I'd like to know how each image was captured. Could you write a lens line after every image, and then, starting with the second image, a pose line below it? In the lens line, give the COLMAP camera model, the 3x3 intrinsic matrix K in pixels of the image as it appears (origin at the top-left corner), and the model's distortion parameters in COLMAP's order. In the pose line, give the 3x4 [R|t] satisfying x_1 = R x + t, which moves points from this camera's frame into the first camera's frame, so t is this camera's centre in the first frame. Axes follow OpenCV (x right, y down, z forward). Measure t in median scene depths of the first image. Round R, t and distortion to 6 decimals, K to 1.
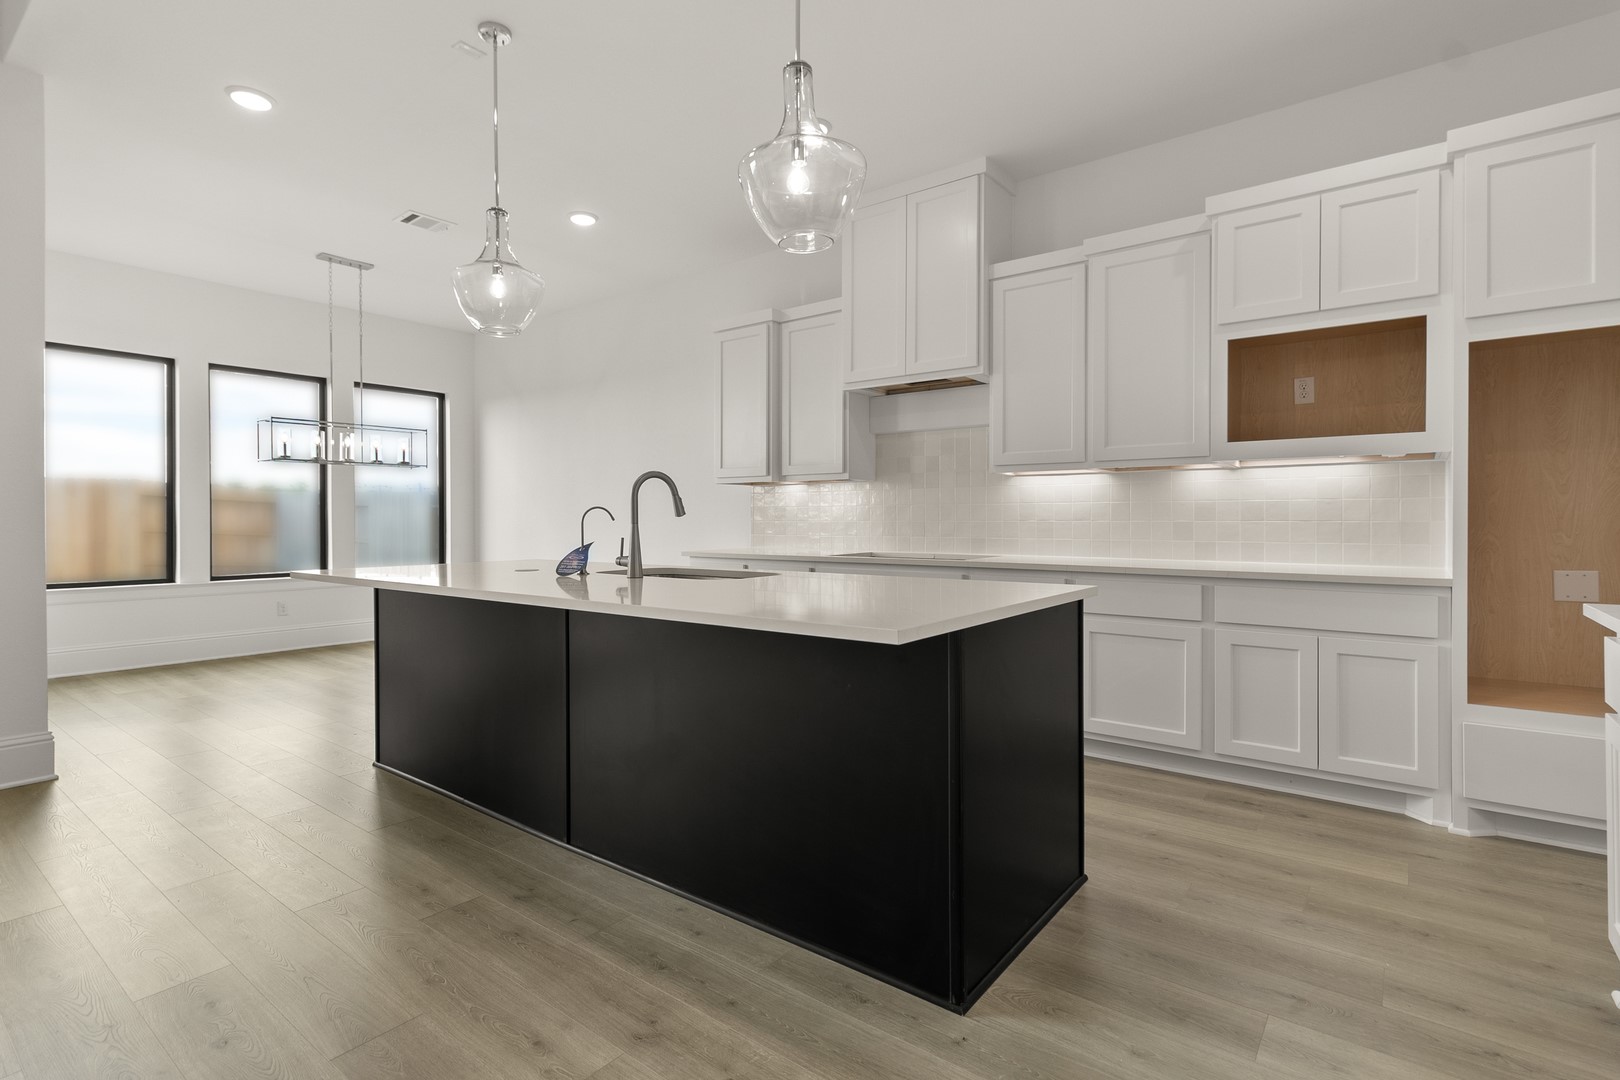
lens RADIAL K [[776.2, 0, 797.9], [0, 776.2, 517.4], [0, 0, 1]] dist [0.006806, -0.000233]
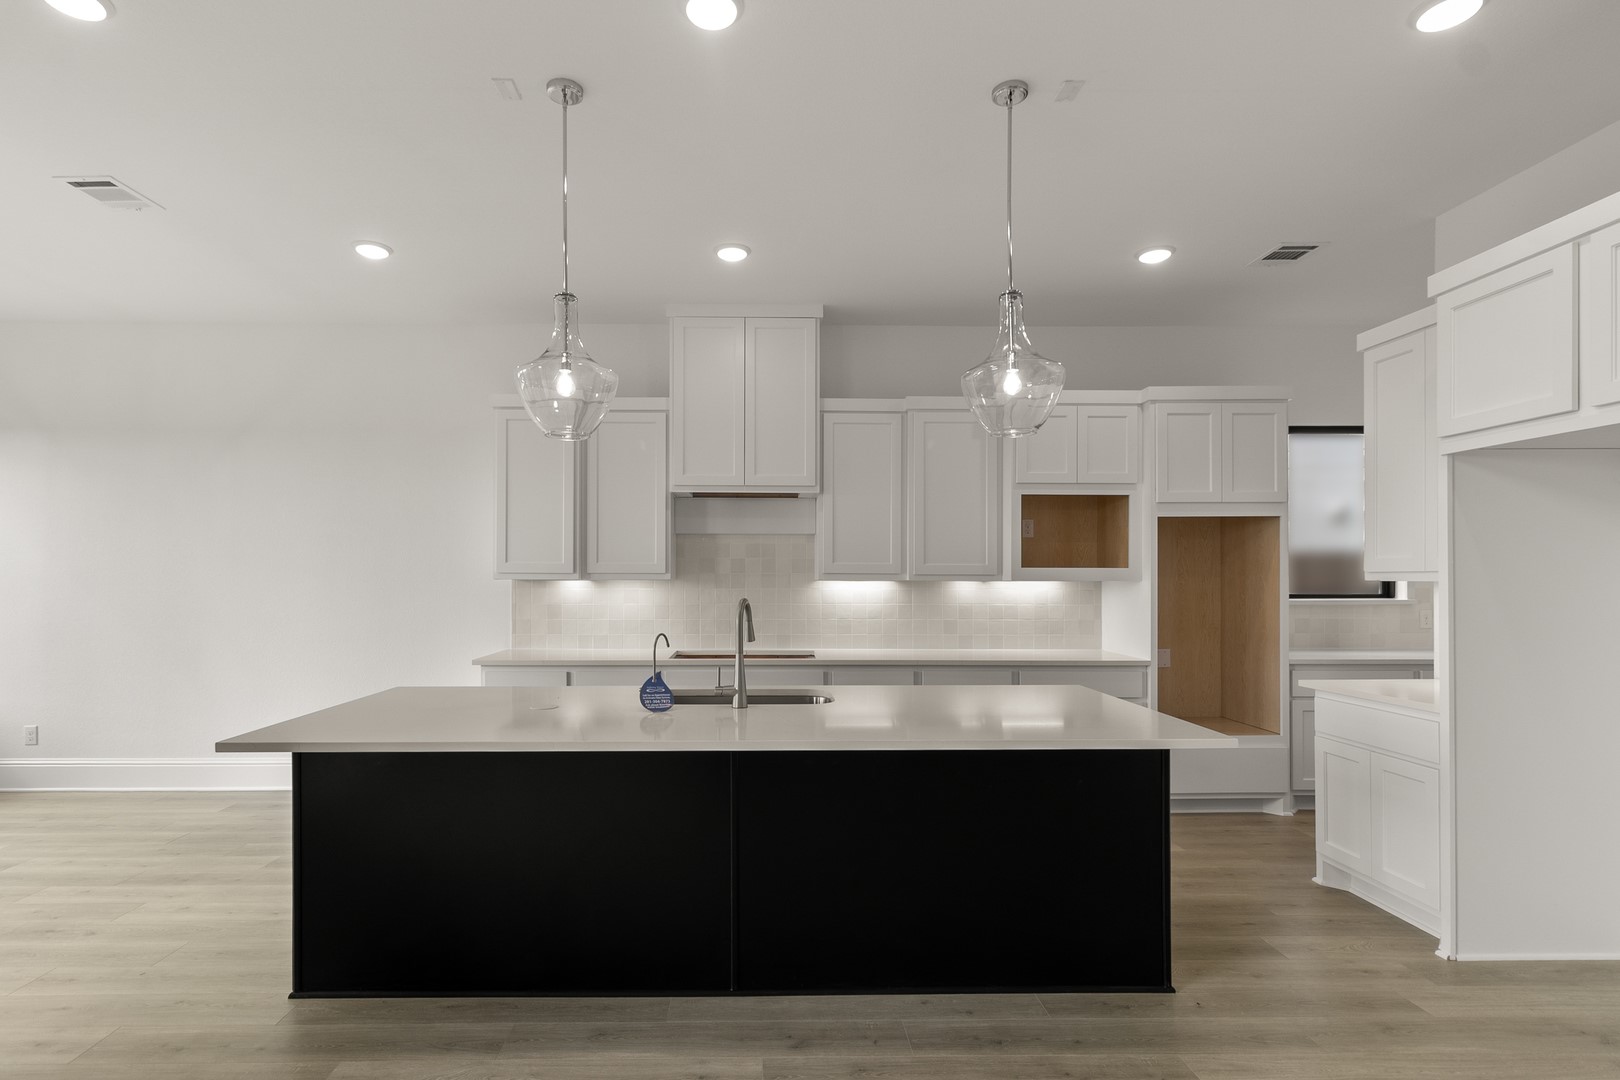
lens RADIAL K [[811.7, 0, 767.8], [0, 811.7, 574.2], [0, 0, 1]] dist [0.011830, 0.000581]
pose [[0.780665, 0.007250, 0.624908, -0.613236], [-0.004891, 0.999973, -0.005492, -0.063705], [-0.624931, 0.001231, 0.780679, 0.123303]]
